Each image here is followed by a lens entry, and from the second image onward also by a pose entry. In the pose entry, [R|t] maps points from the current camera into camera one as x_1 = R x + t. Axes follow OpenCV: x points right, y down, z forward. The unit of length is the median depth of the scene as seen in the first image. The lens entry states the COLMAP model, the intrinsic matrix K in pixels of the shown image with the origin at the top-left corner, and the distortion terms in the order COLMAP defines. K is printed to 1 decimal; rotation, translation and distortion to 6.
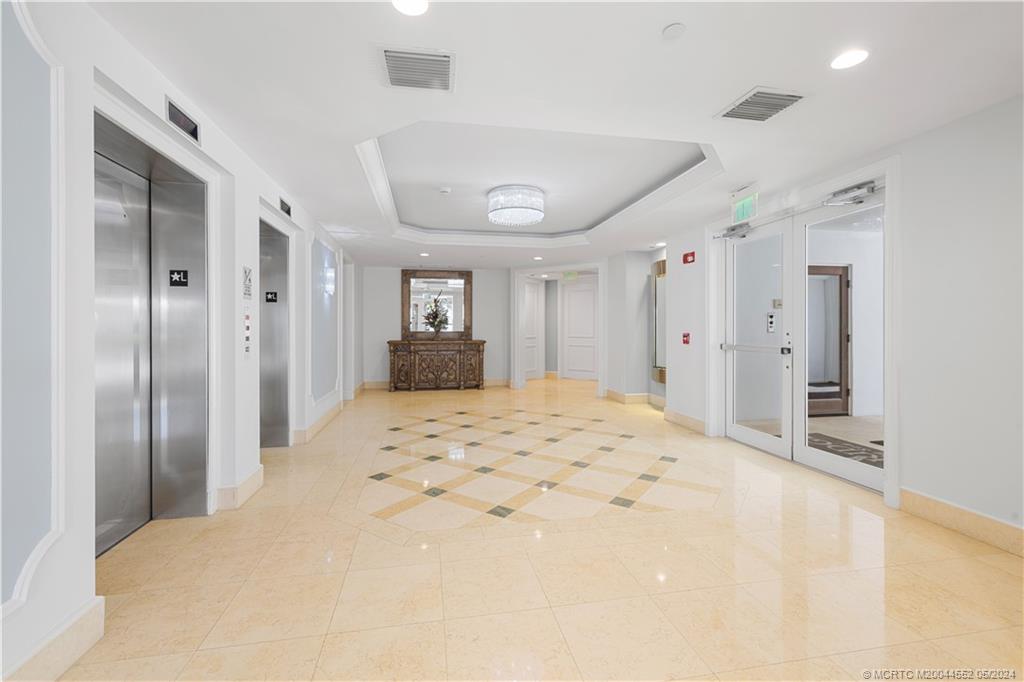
lens RADIAL K [[441.4, 0, 511.8], [0, 441.4, 332.6], [0, 0, 1]] dist [-0.000346, -0.000021]
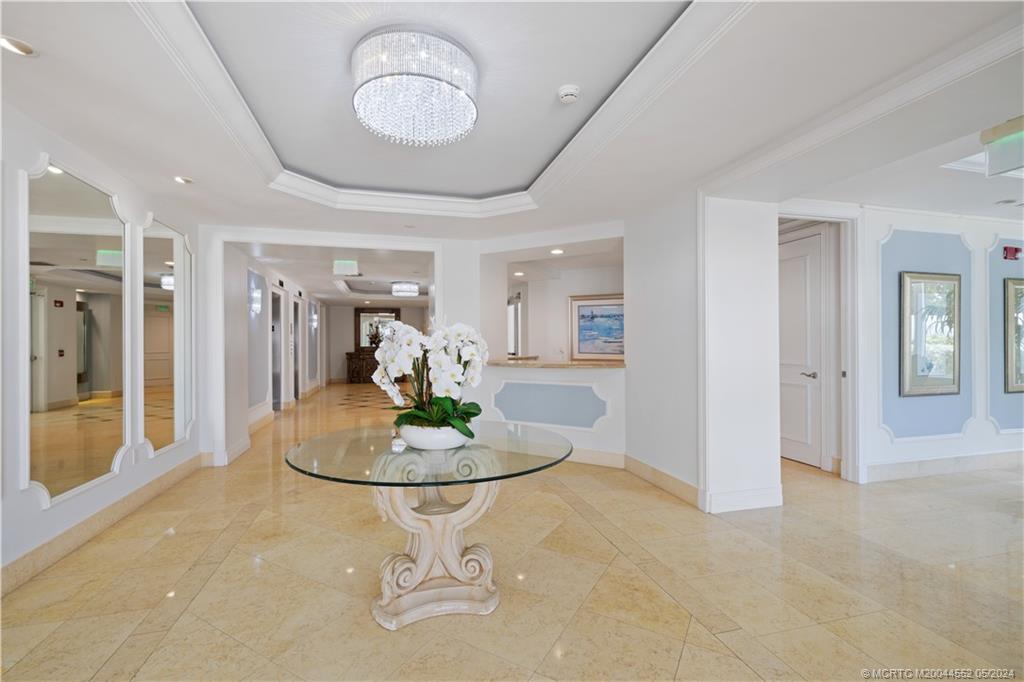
lens RADIAL K [[441.4, 0, 509.5], [0, 441.4, 346.2], [0, 0, 1]] dist [-0.000346, -0.000021]
pose [[0.996836, -0.004854, 0.079337, 0.208347], [0.005133, 0.999981, -0.003321, 0.004249], [-0.079319, 0.003717, 0.996842, -0.728828]]
